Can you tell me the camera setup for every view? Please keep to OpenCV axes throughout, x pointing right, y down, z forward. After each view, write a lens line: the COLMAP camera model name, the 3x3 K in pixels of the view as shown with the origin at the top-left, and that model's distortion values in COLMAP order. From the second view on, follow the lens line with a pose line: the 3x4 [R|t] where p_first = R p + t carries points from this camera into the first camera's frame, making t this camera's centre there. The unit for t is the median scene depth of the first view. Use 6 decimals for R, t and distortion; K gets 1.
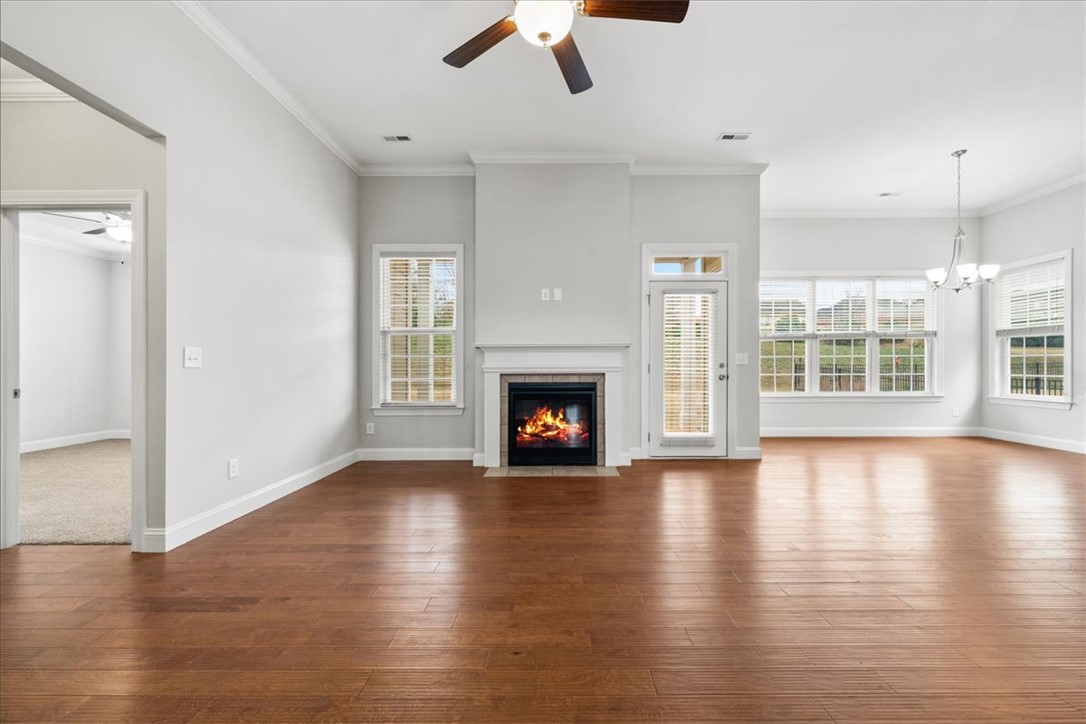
lens RADIAL K [[447.2, 0, 558.0], [0, 447.2, 363.8], [0, 0, 1]] dist [-0.001330, -0.000082]
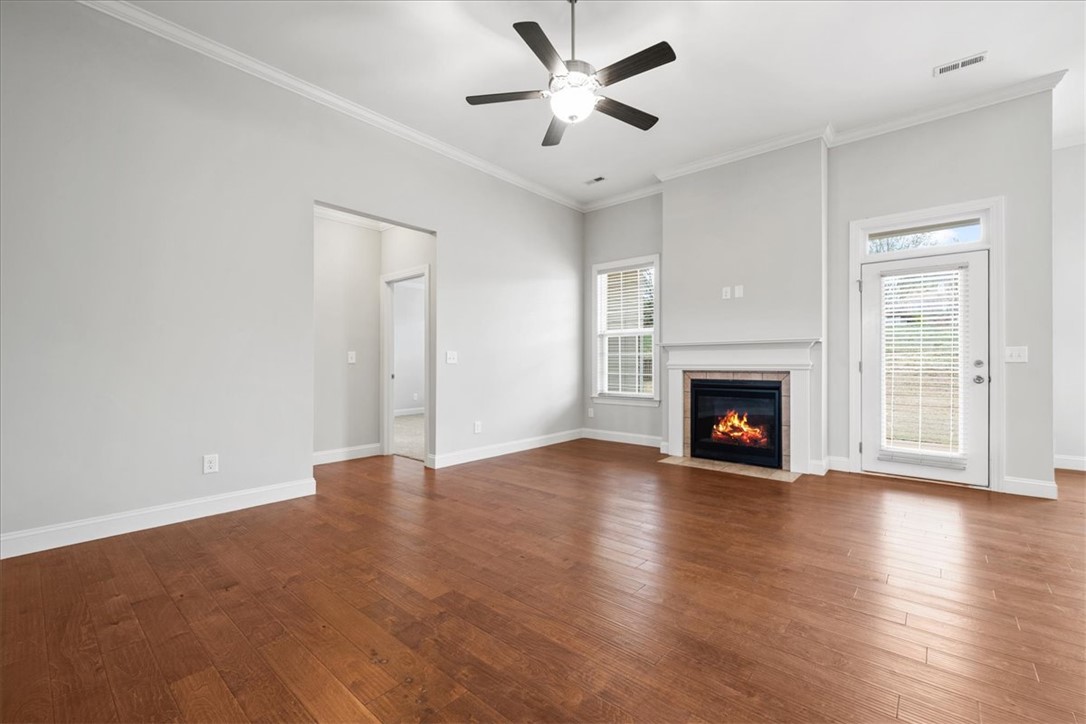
lens RADIAL K [[445.2, 0, 554.5], [0, 445.2, 358.8], [0, 0, 1]] dist [-0.001390, -0.000154]
pose [[0.770224, -0.002633, -0.637769, 0.315411], [0.000402, 0.999993, -0.003643, -0.002088], [0.637774, 0.002550, 0.770219, -0.024735]]
